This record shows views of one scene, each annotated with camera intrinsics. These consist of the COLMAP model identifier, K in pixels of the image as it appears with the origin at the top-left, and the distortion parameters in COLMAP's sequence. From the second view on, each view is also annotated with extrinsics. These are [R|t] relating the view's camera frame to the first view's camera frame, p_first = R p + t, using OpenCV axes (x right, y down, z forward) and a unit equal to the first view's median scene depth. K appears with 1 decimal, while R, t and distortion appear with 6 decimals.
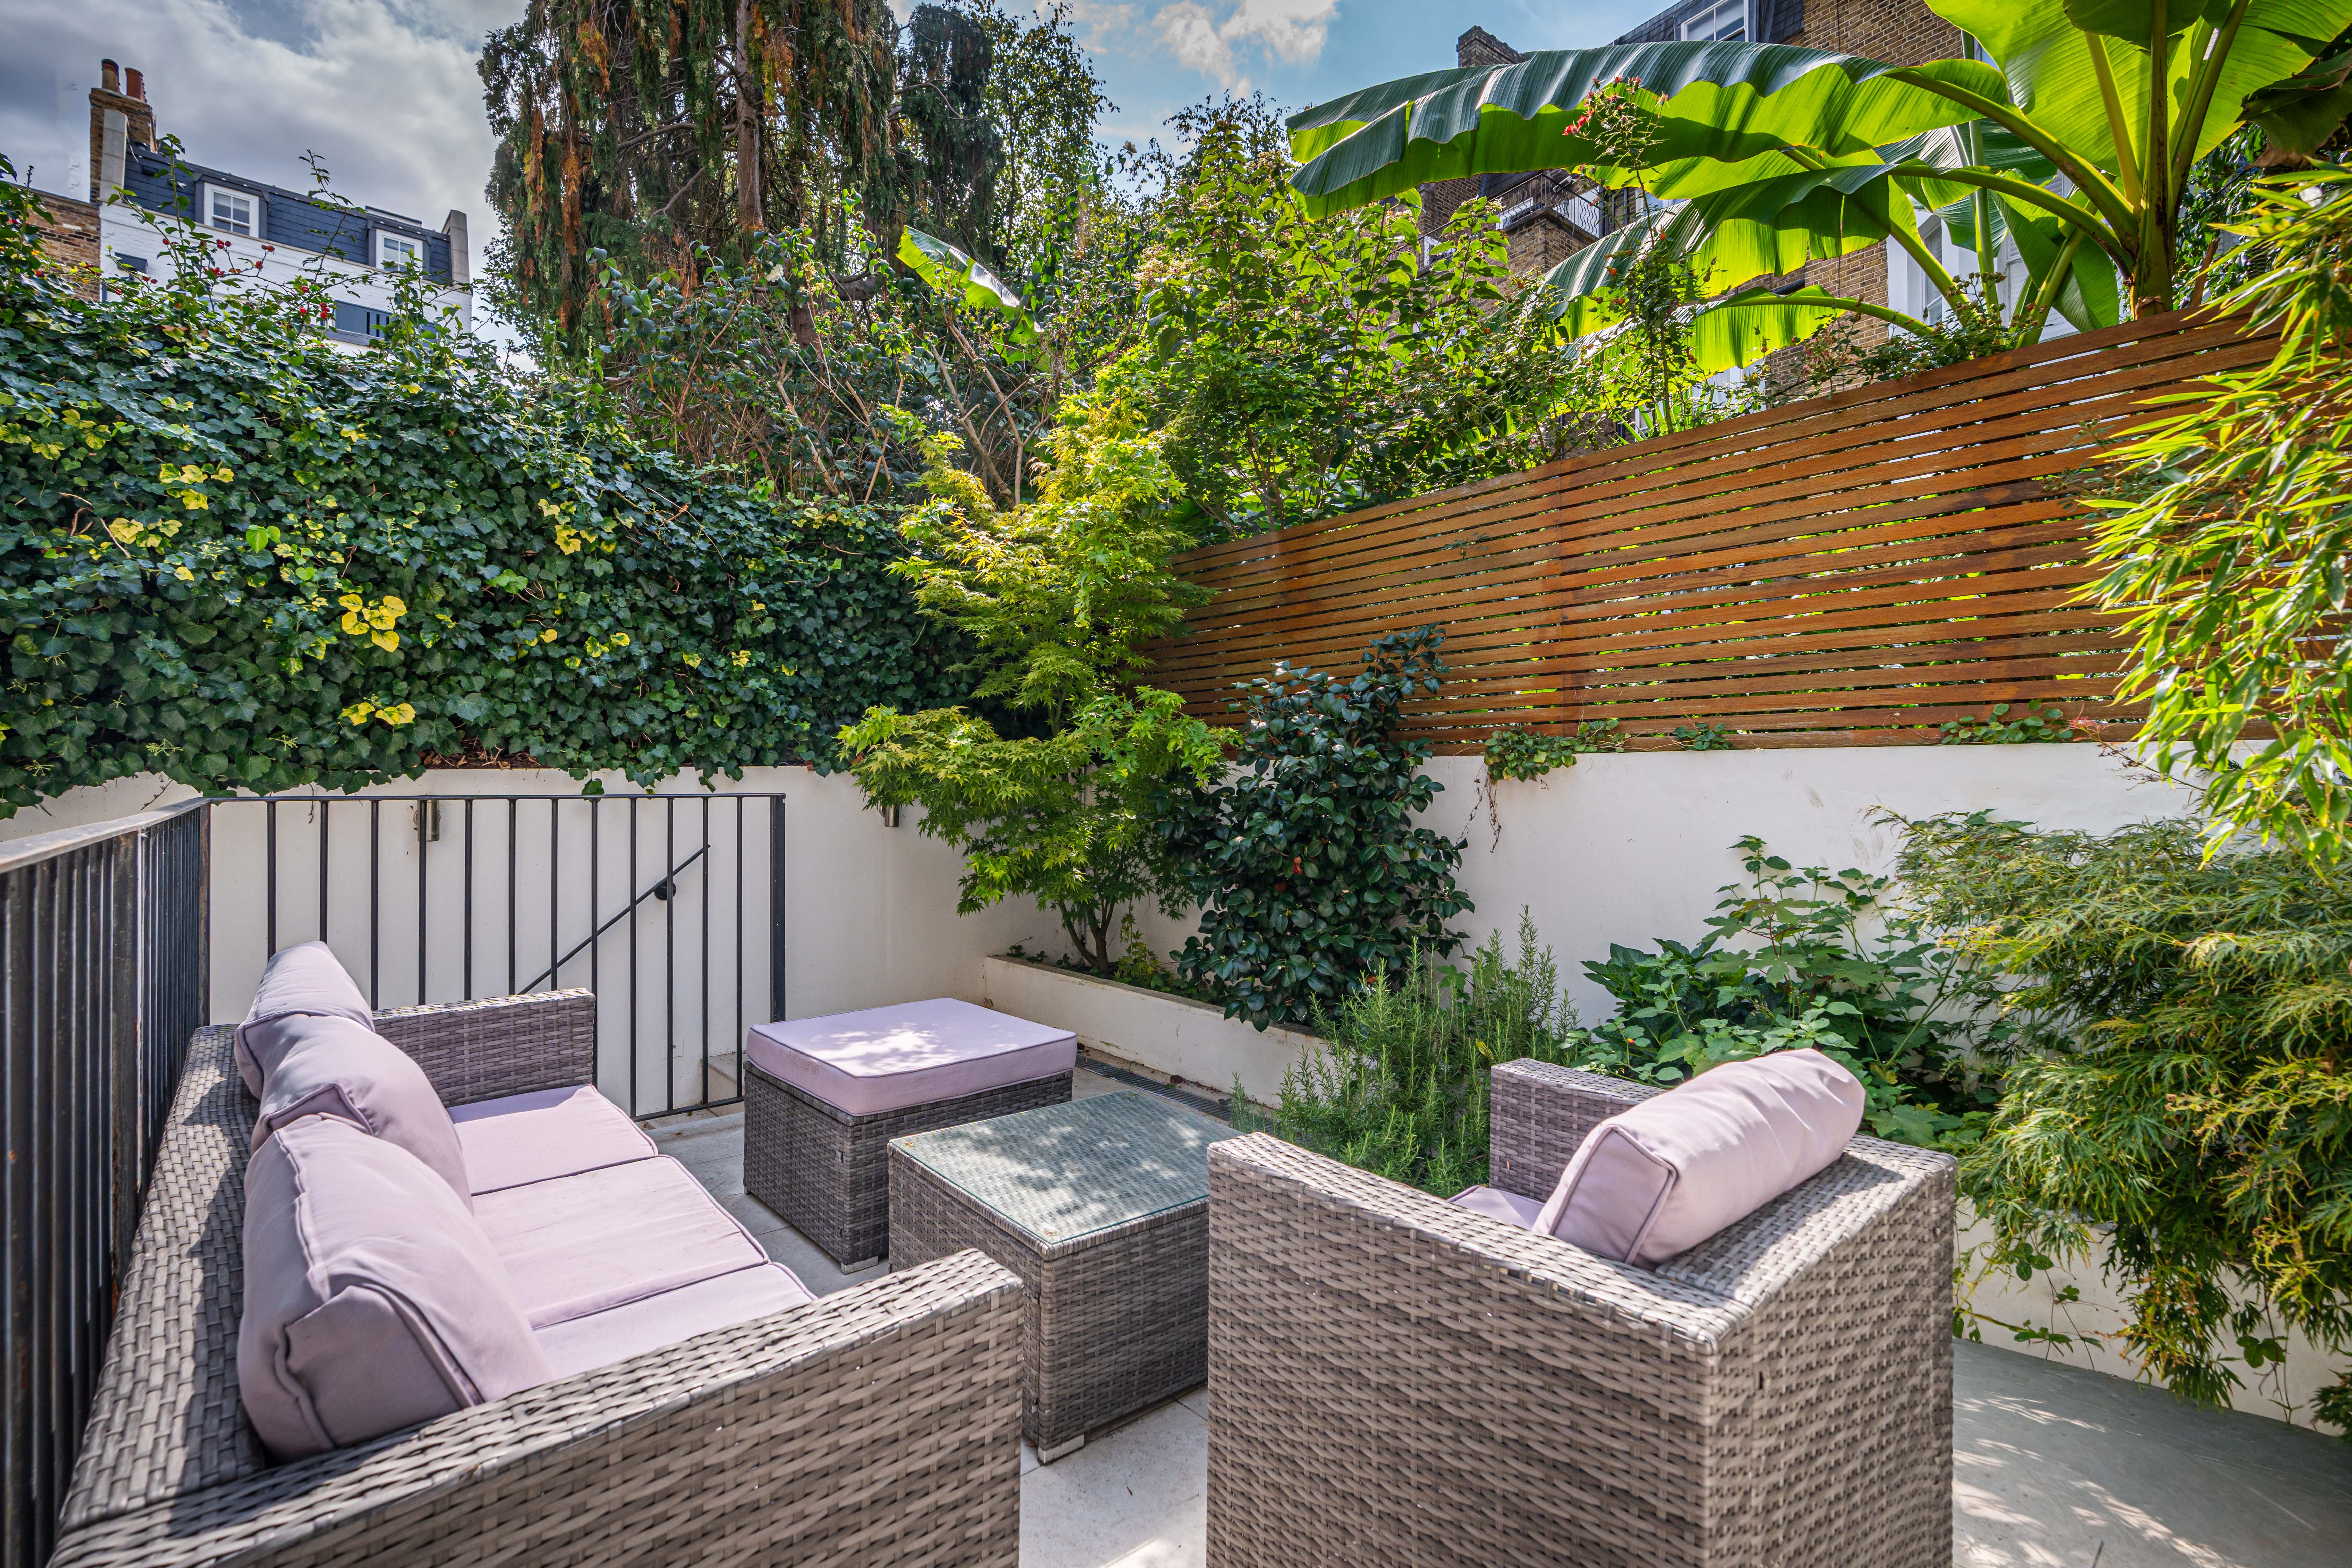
lens RADIAL K [[1072.0, 0, 1176.0], [0, 1072.0, 784.0], [0, 0, 1]] dist [-0.003375, -0.000262]
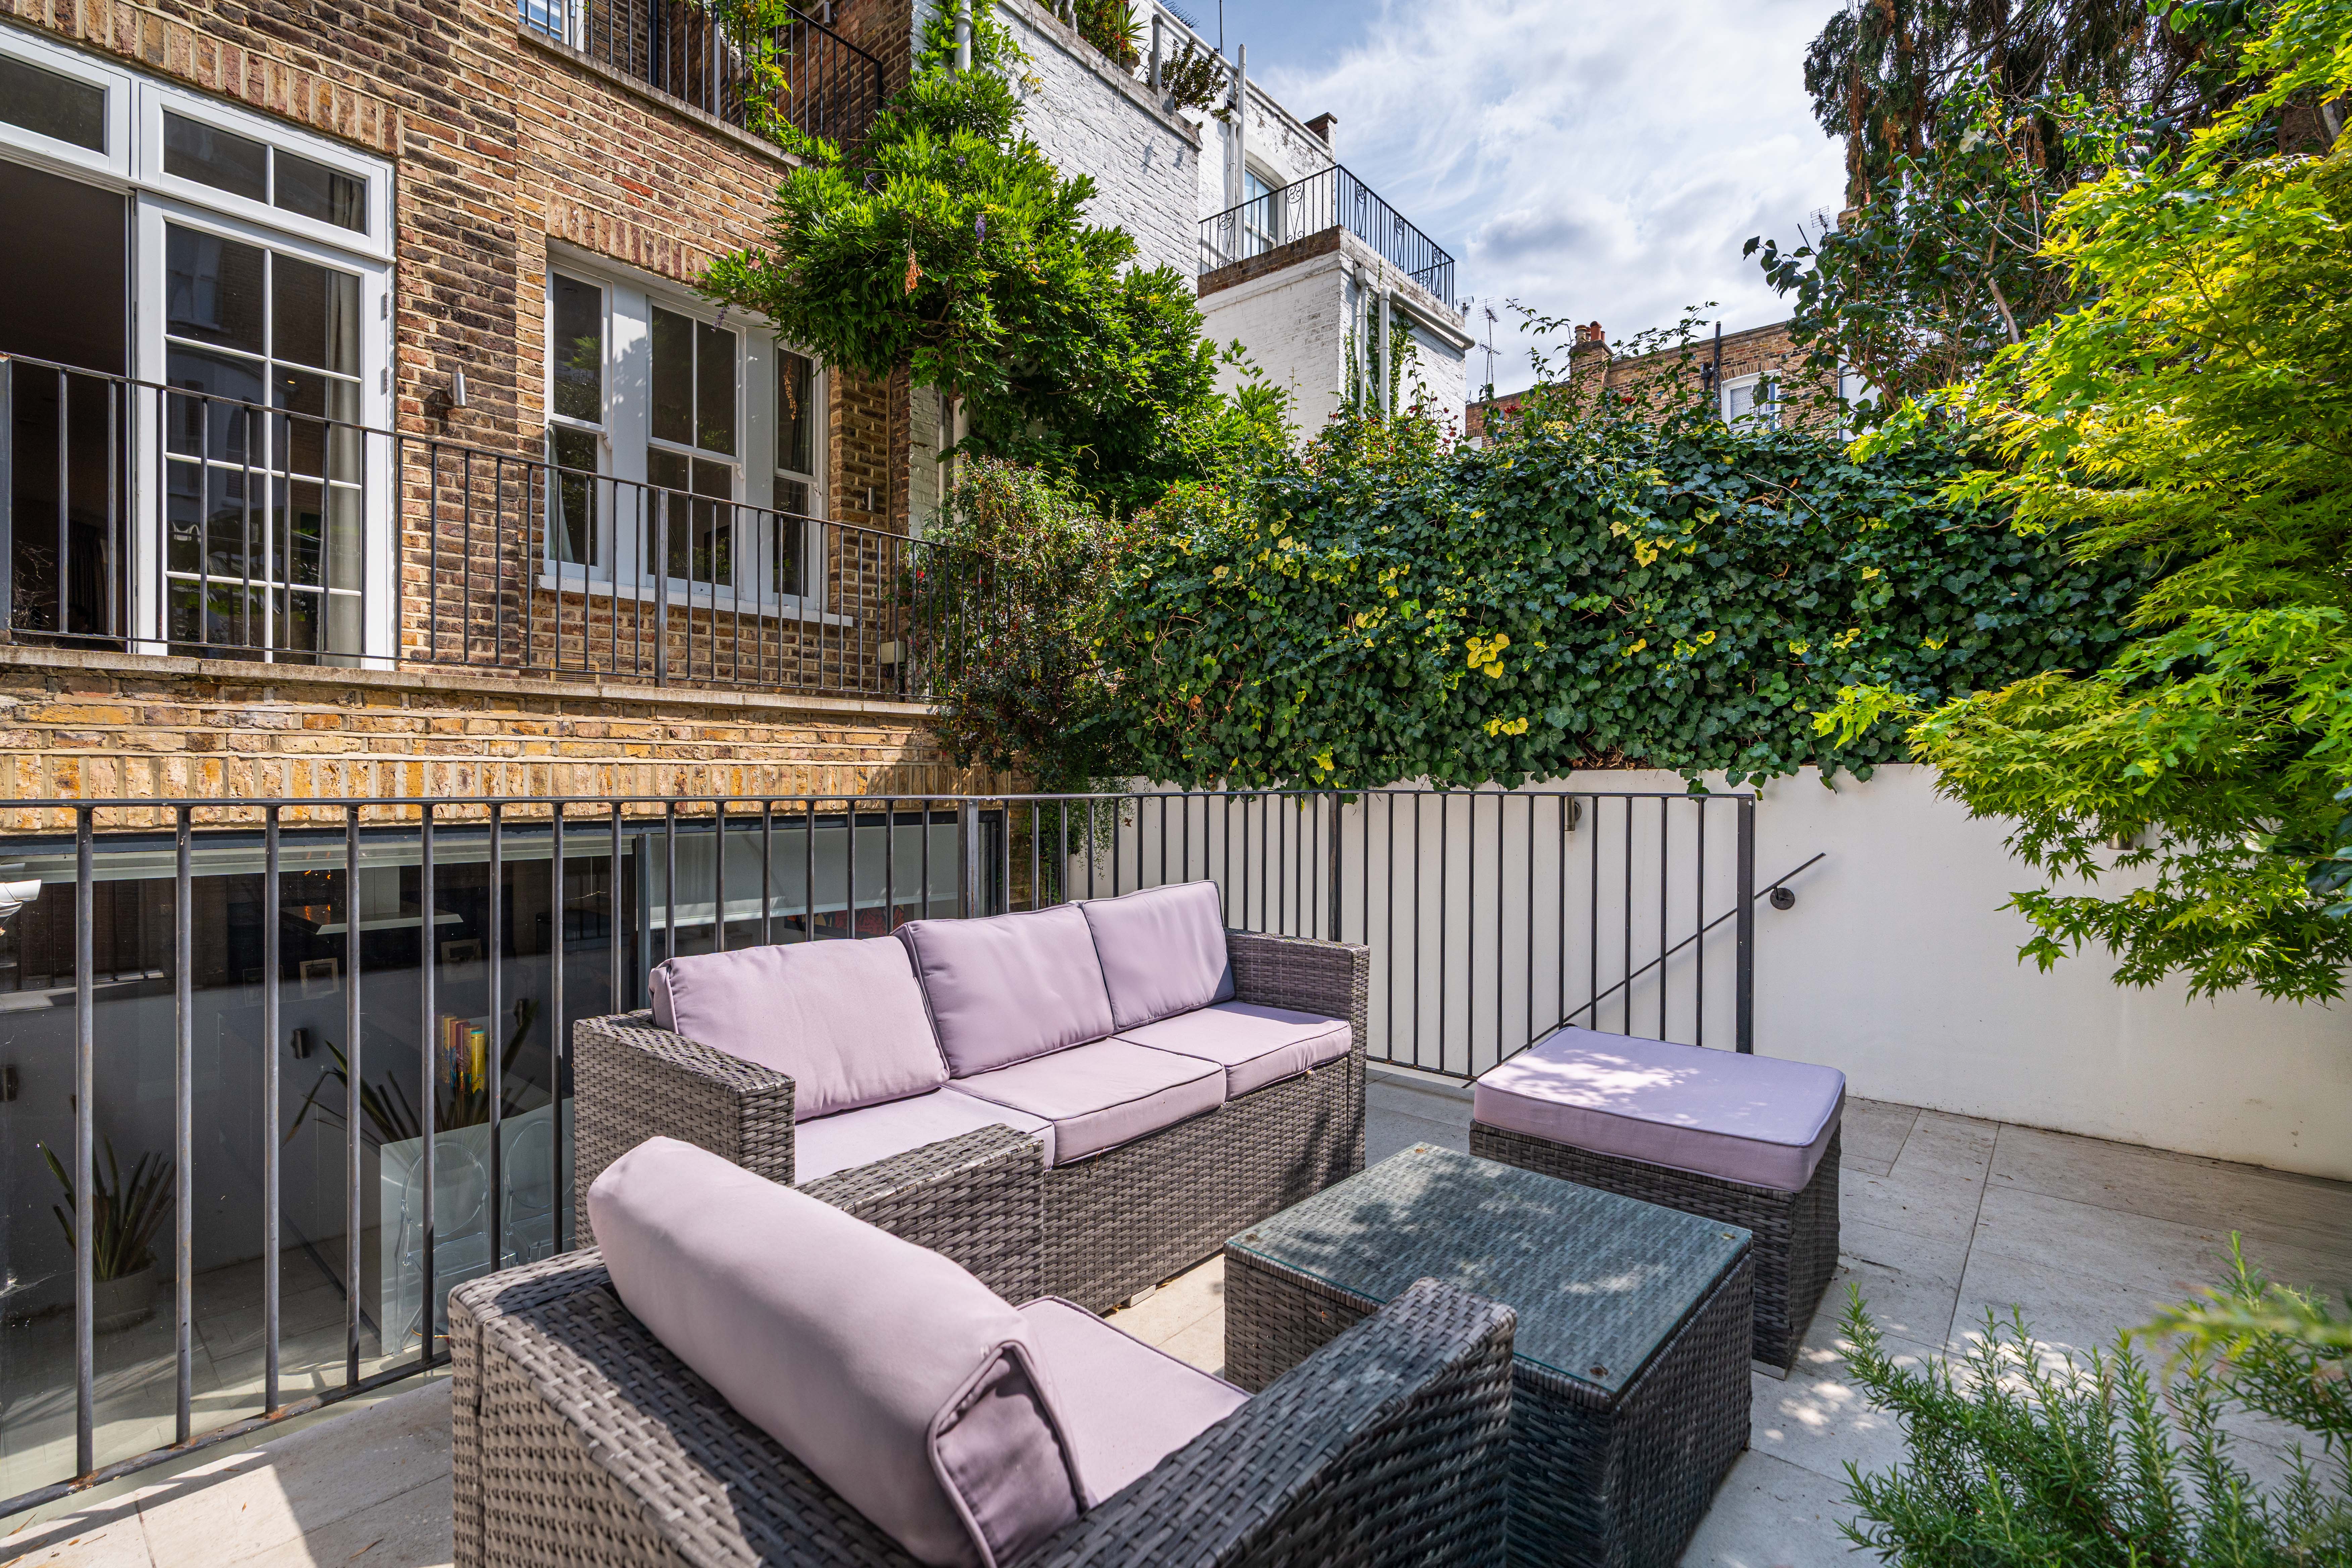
lens RADIAL K [[1082.6, 0, 1176.0], [0, 1082.6, 784.0], [0, 0, 1]] dist [-0.000331, 0.000164]
pose [[0.142194, 0.004727, -0.989827, 0.439869], [-0.007093, 0.999968, 0.003757, -0.000039], [0.989813, 0.006486, 0.142223, 0.402326]]
